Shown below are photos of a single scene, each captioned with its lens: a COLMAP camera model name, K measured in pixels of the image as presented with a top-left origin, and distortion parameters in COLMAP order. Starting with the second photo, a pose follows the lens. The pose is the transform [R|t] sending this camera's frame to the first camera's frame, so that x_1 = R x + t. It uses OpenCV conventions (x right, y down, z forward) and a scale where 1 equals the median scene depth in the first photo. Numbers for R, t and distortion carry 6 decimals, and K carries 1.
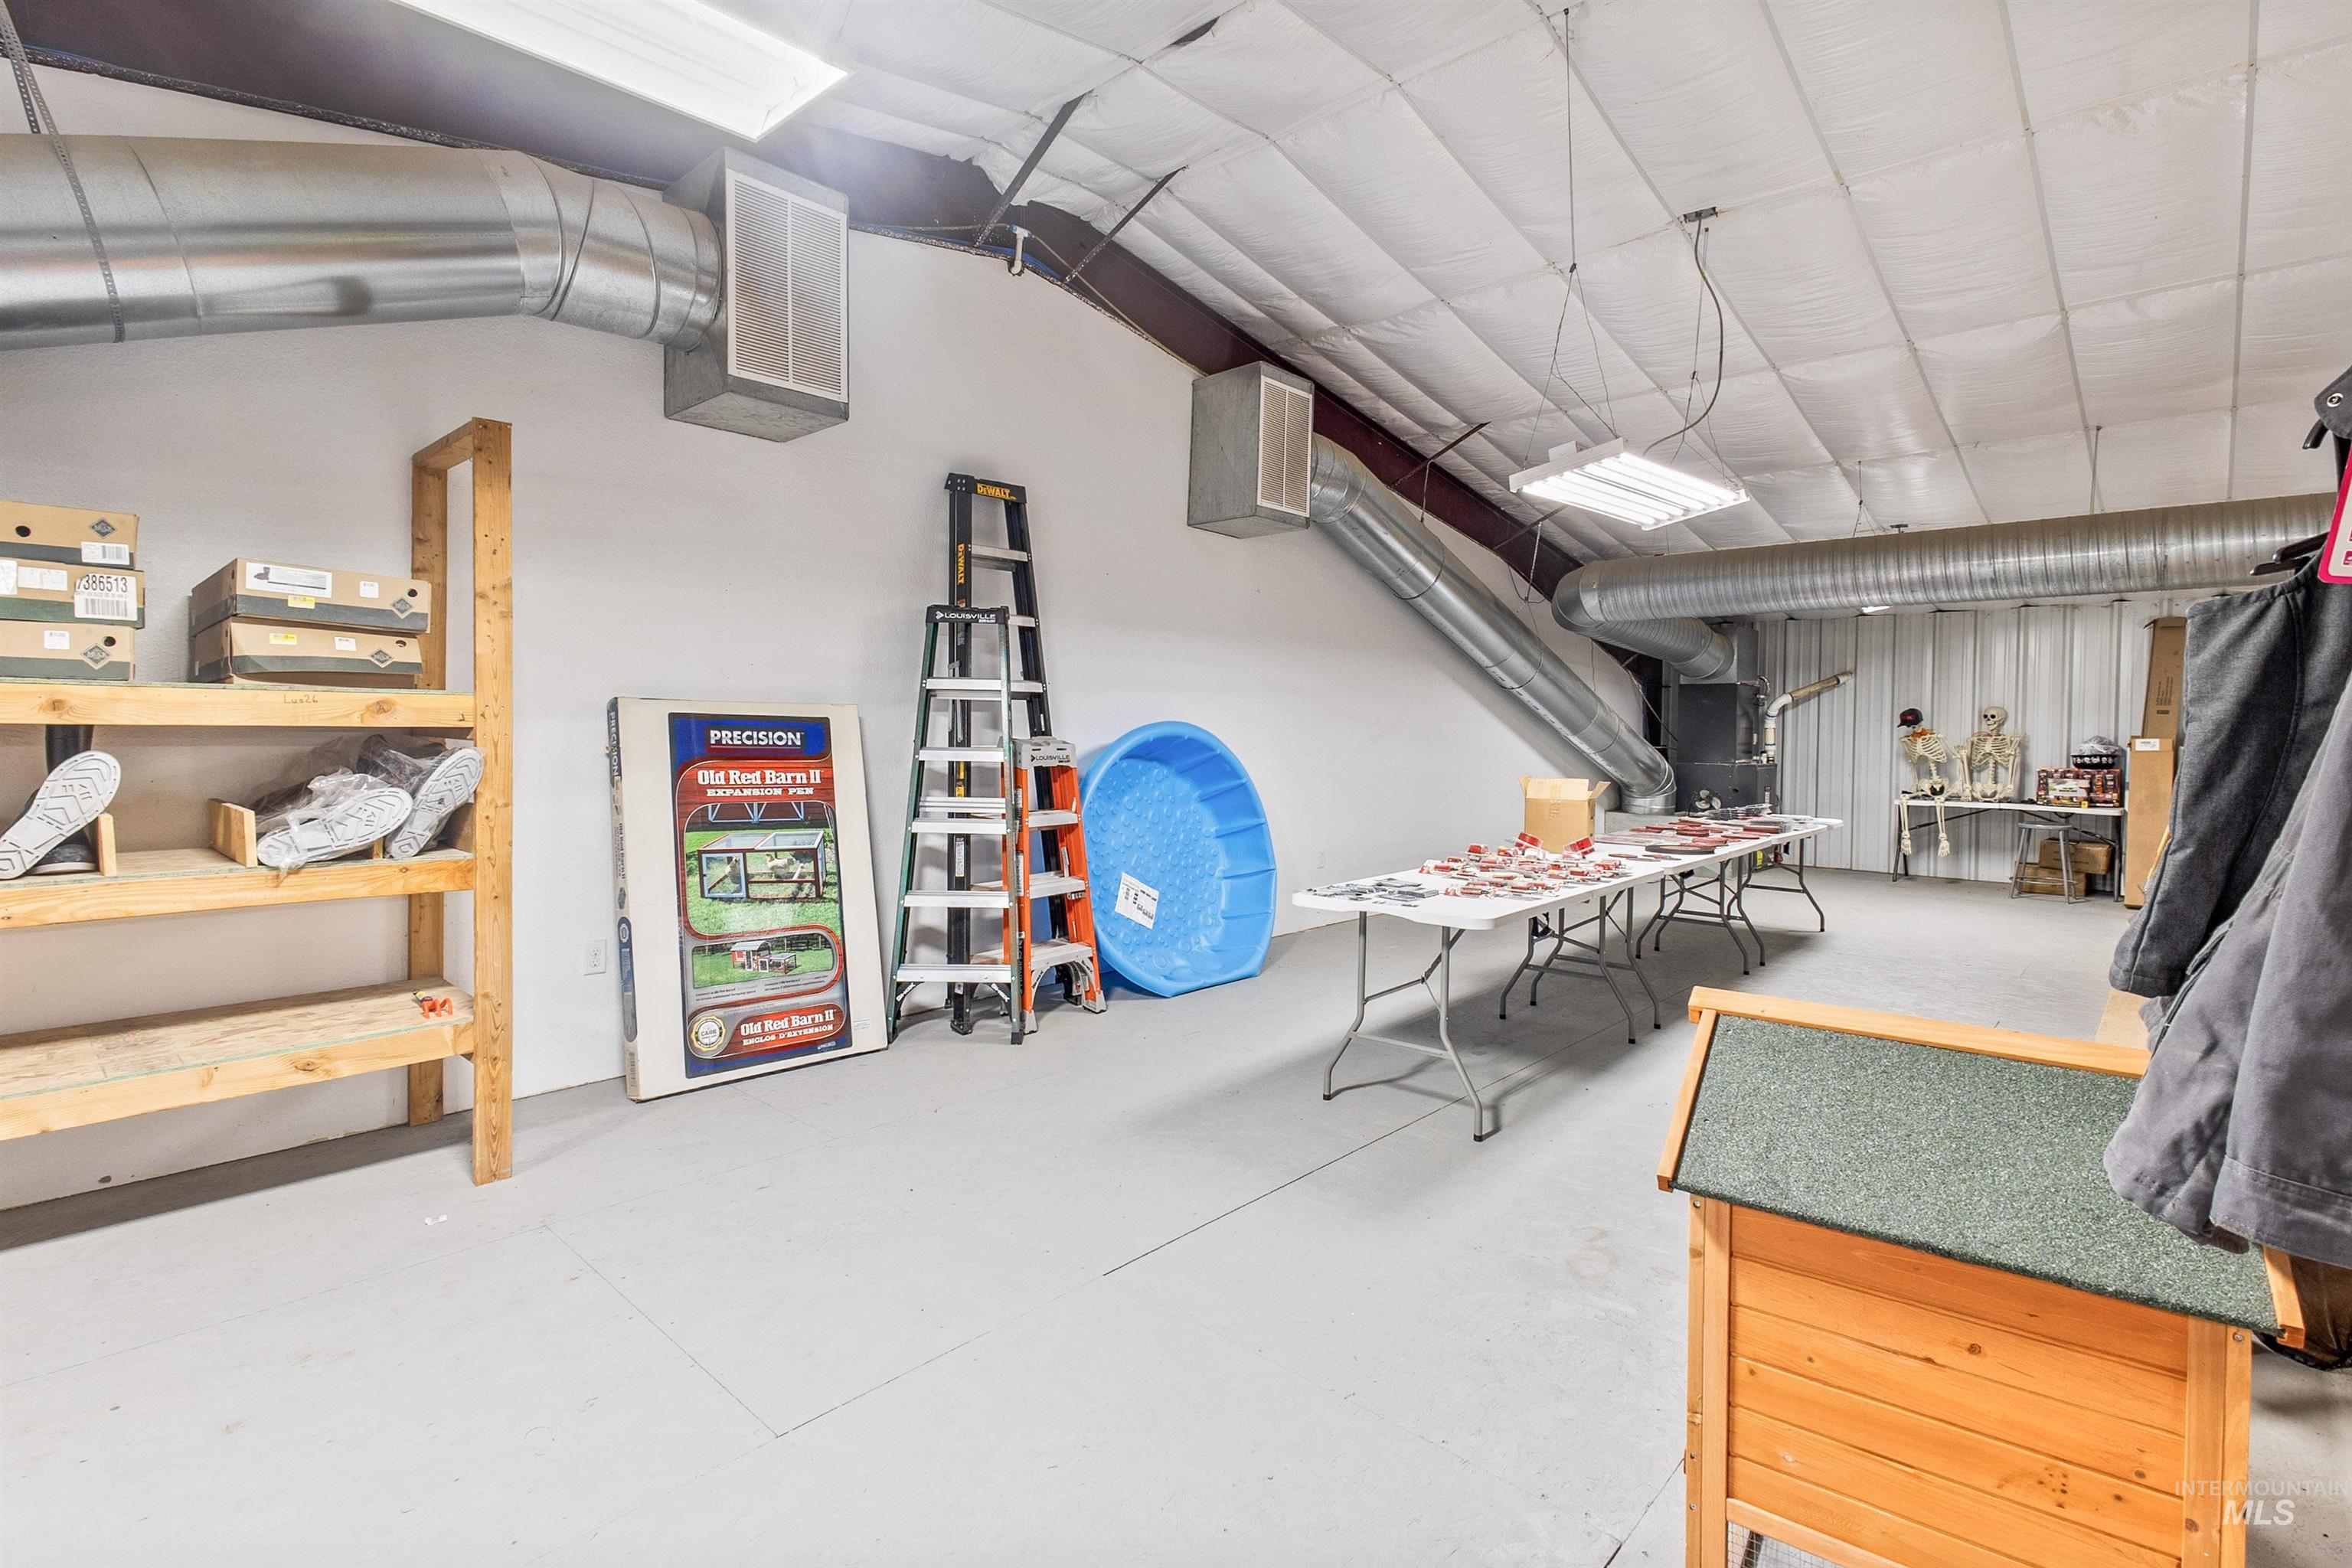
lens RADIAL K [[1087.7, 0, 1109.7], [0, 1087.7, 746.8], [0, 0, 1]] dist [0.020247, -0.005094]
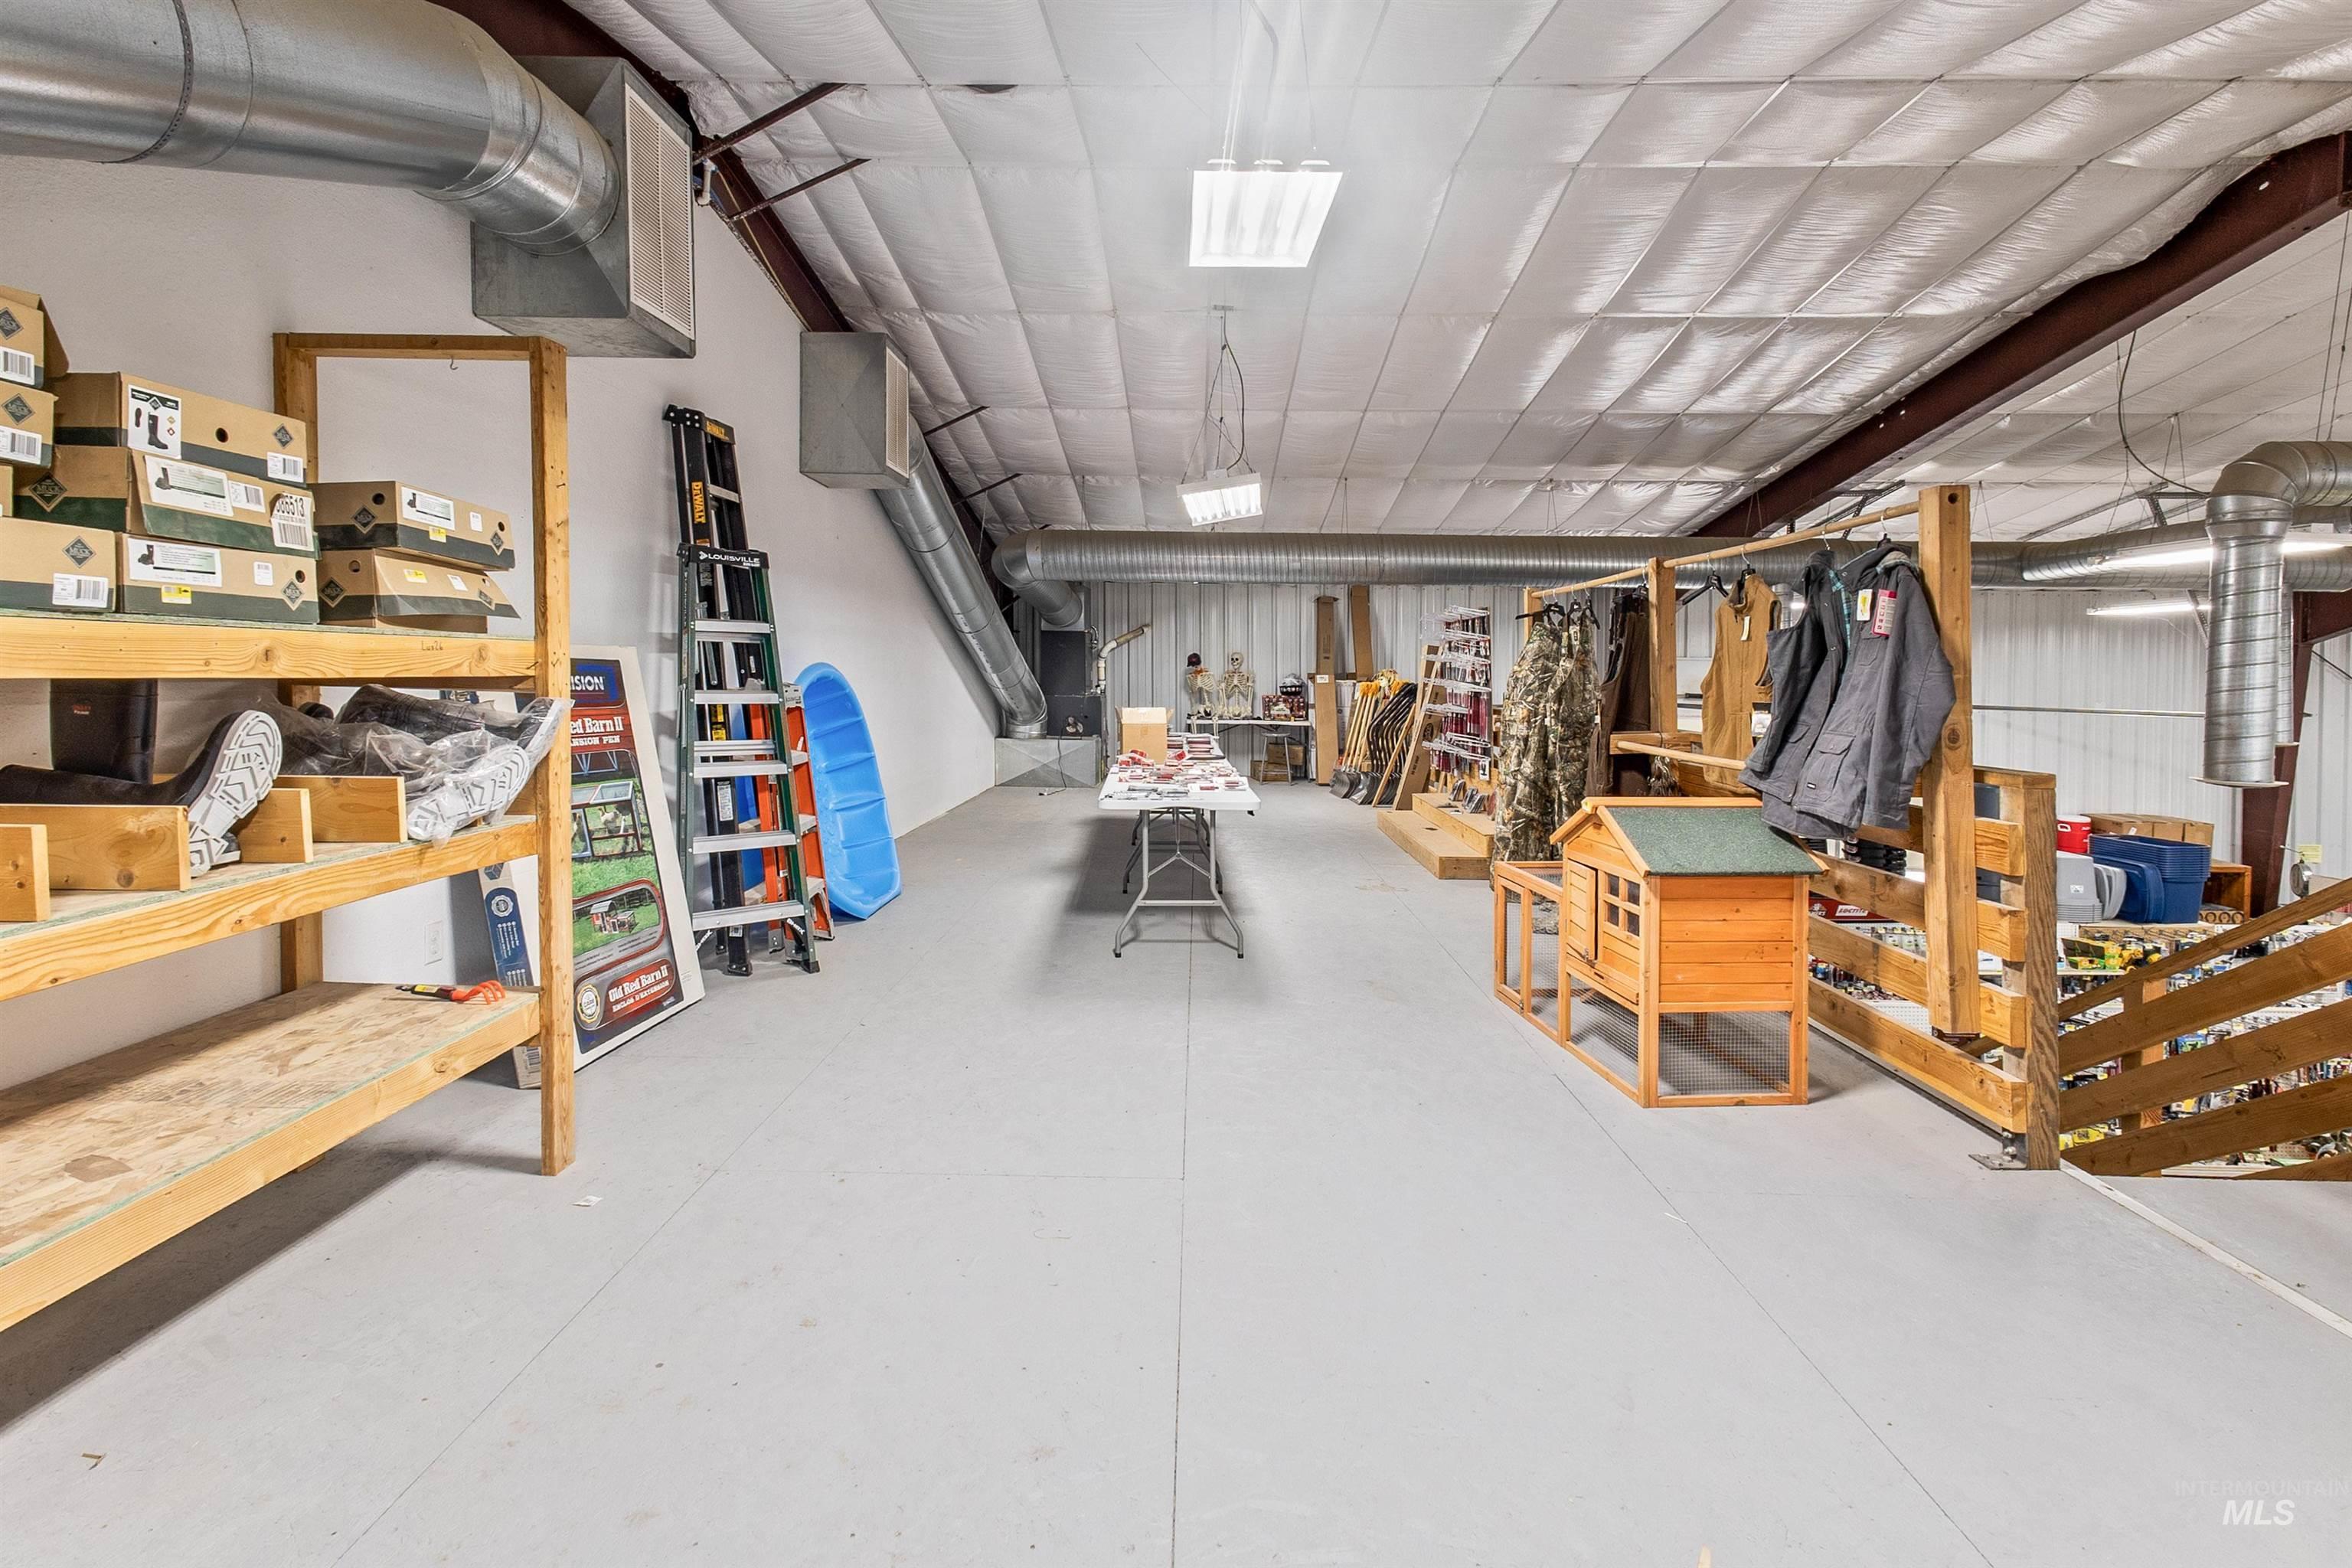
lens RADIAL K [[1087.7, 0, 1205.8], [0, 1087.7, 682.9], [0, 0, 1]] dist [0.020247, -0.005094]
pose [[0.739479, -0.006688, 0.673146, -0.717917], [0.005600, 0.999977, 0.003783, -0.011435], [-0.673156, 0.000973, 0.739500, -0.045767]]
